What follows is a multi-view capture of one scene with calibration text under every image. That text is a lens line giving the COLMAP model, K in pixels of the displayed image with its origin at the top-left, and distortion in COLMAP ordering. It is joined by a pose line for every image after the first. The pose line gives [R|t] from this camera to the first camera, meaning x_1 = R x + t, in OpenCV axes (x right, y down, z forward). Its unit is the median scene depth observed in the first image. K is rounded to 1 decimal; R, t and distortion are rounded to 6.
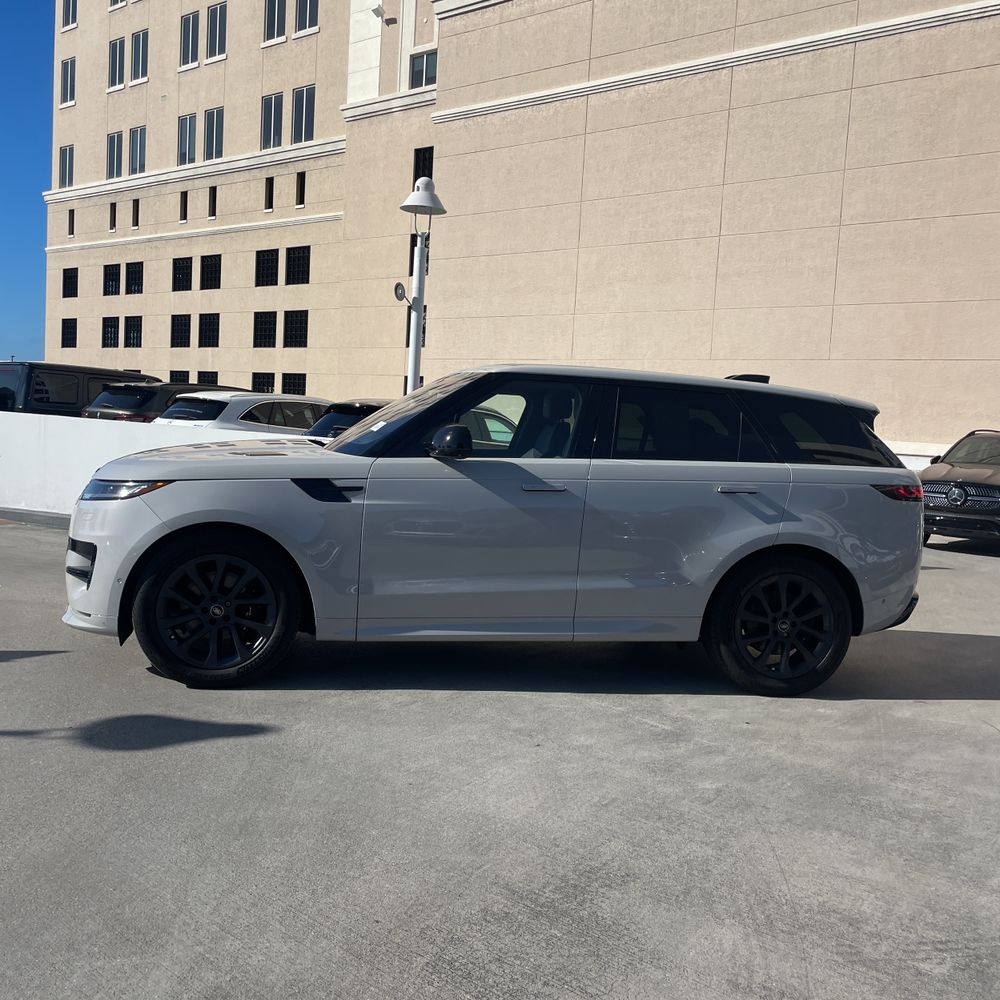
lens RADIAL K [[995.4, 0, 485.3], [0, 995.4, 501.3], [0, 0, 1]] dist [0.080701, -0.099557]
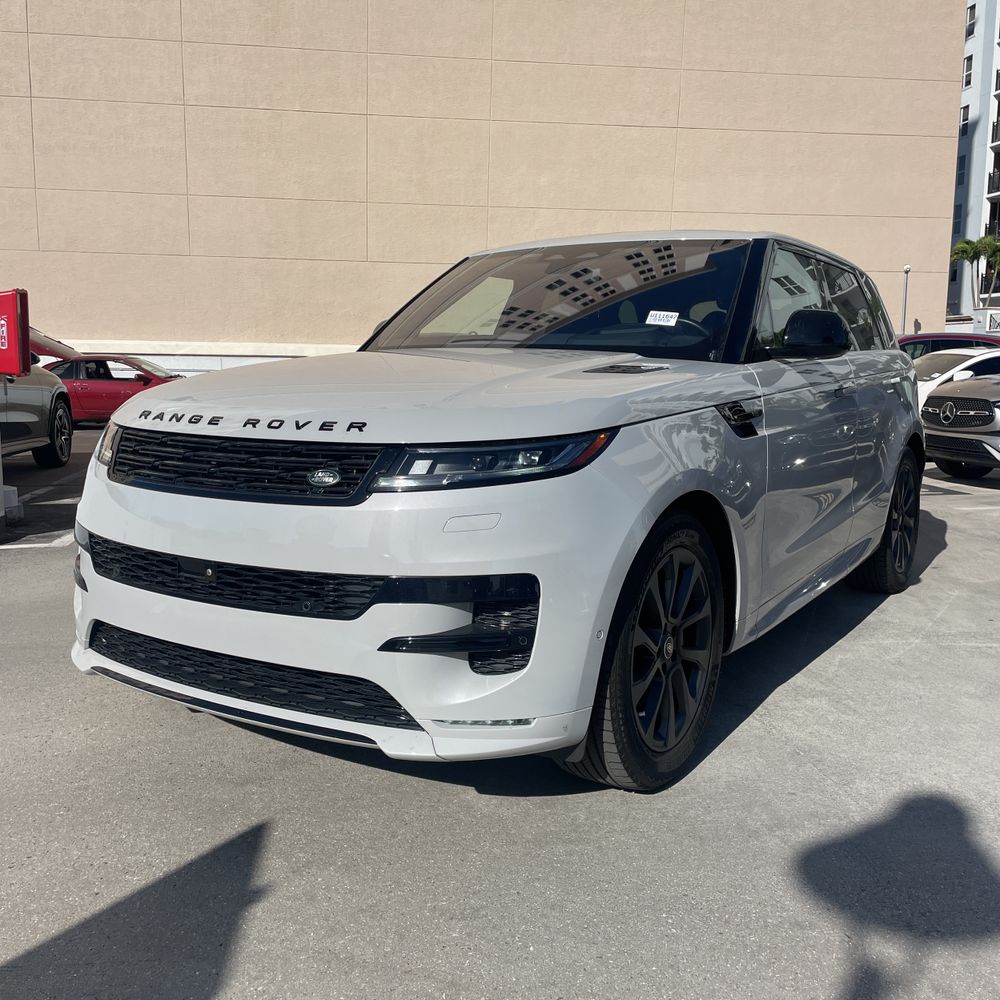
lens RADIAL K [[998.2, 0, 504.5], [0, 998.2, 504.6], [0, 0, 1]] dist [0.076916, -0.094126]
pose [[0.673954, -0.152584, 0.722845, -0.144315], [0.083472, 0.987901, 0.130708, -0.010560], [-0.734043, -0.027754, 0.678536, 0.135148]]
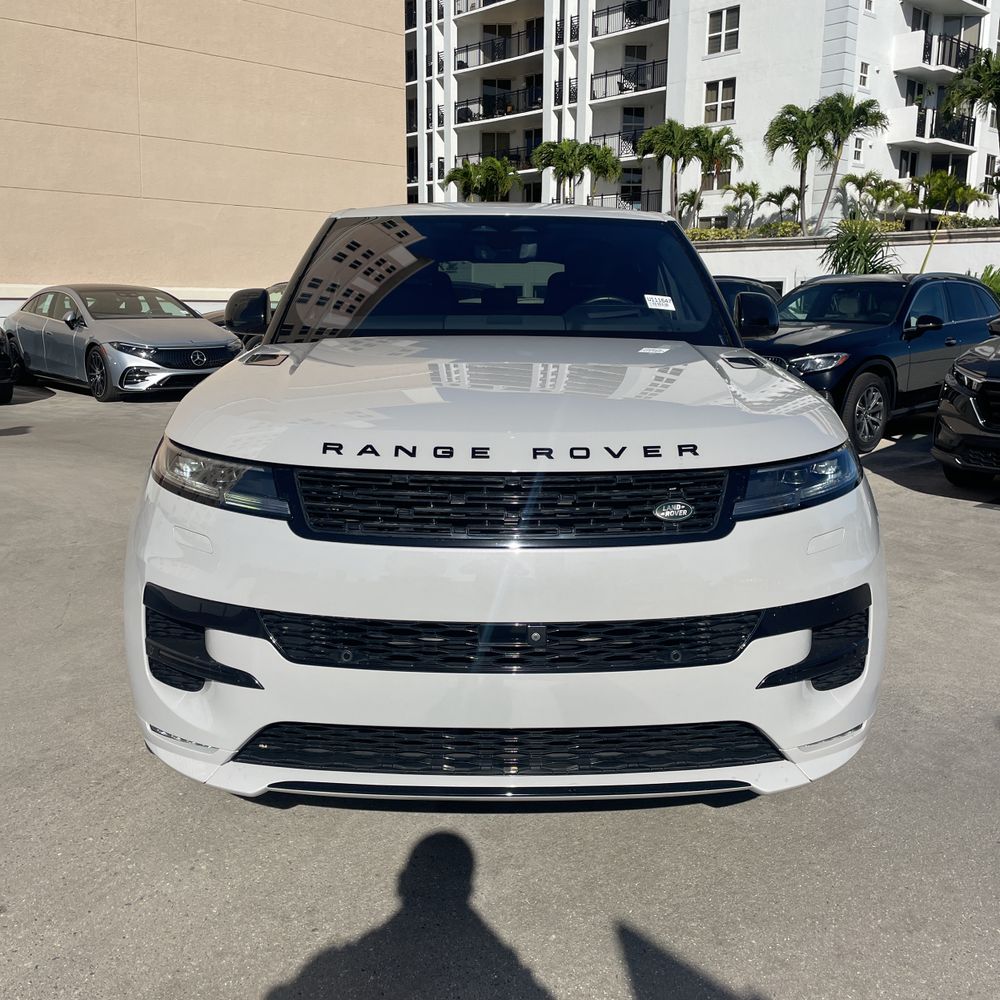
lens RADIAL K [[1016.0, 0, 495.4], [0, 1016.0, 491.7], [0, 0, 1]] dist [0.091282, -0.116305]
pose [[0.169729, -0.236071, 0.956798, -0.172136], [0.076528, 0.971110, 0.226026, -0.024611], [-0.982515, 0.034858, 0.182891, 0.212640]]
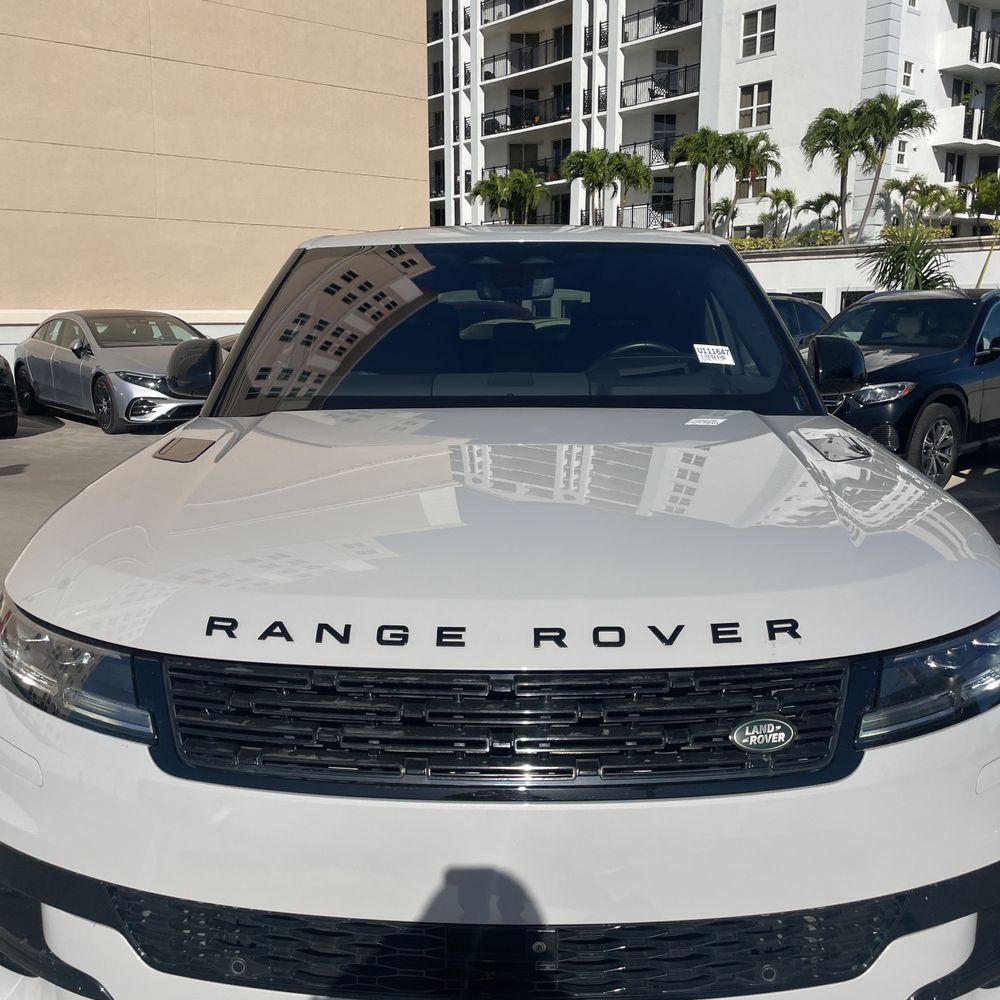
lens RADIAL K [[1014.2, 0, 477.8], [0, 1014.2, 517.4], [0, 0, 1]] dist [0.085510, -0.100034]
pose [[0.213112, -0.248618, 0.944867, -0.137670], [0.091738, 0.967902, 0.233988, -0.027278], [-0.972711, 0.036814, 0.229079, 0.215511]]
